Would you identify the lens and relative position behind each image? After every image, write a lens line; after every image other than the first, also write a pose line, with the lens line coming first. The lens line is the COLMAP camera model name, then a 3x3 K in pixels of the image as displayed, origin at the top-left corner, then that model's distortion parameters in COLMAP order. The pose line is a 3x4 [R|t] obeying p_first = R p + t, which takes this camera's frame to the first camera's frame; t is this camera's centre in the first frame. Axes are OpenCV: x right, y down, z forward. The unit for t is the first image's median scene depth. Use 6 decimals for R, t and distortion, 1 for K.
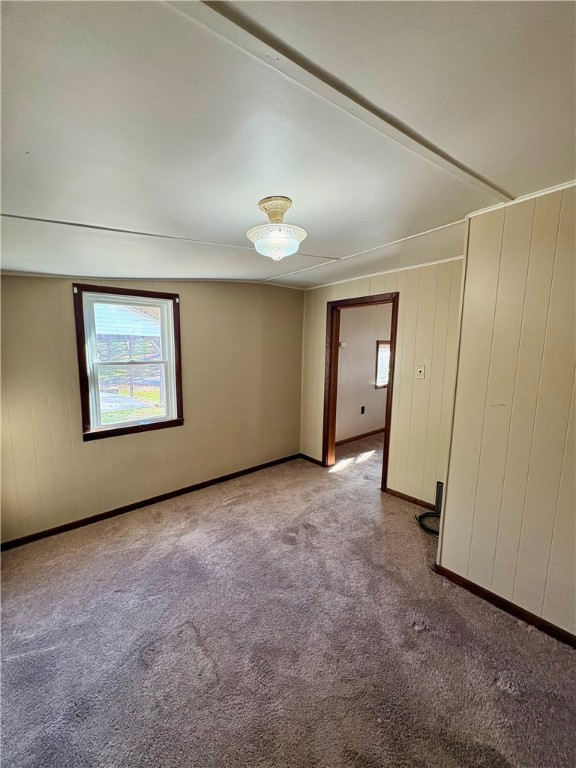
lens RADIAL K [[306.1, 0, 288.0], [0, 306.1, 384.0], [0, 0, 1]] dist [0.000429, 0.000141]
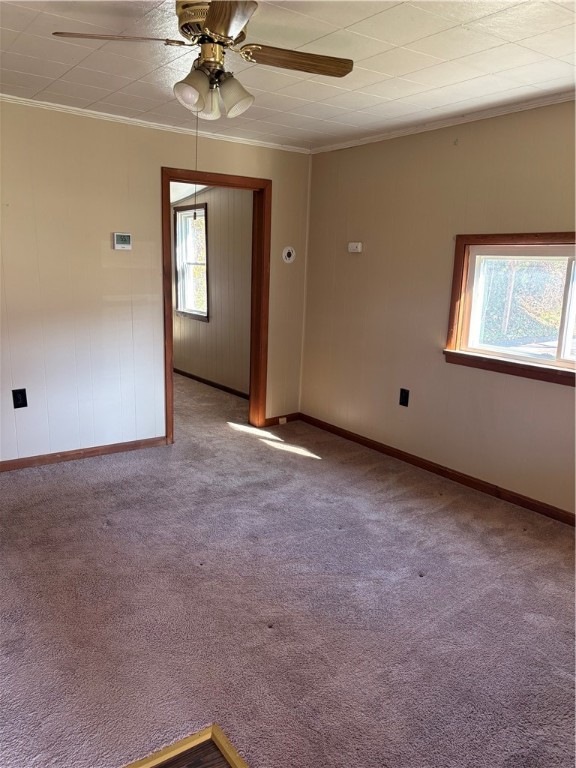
lens RADIAL K [[587.3, 0, 288.0], [0, 587.3, 384.0], [0, 0, 1]] dist [-0.000259, -0.000044]
pose [[-0.085548, 0.208873, -0.974194, 1.229708], [-0.141922, 0.965253, 0.219418, -0.107835], [0.986174, 0.157031, -0.052932, 1.003242]]
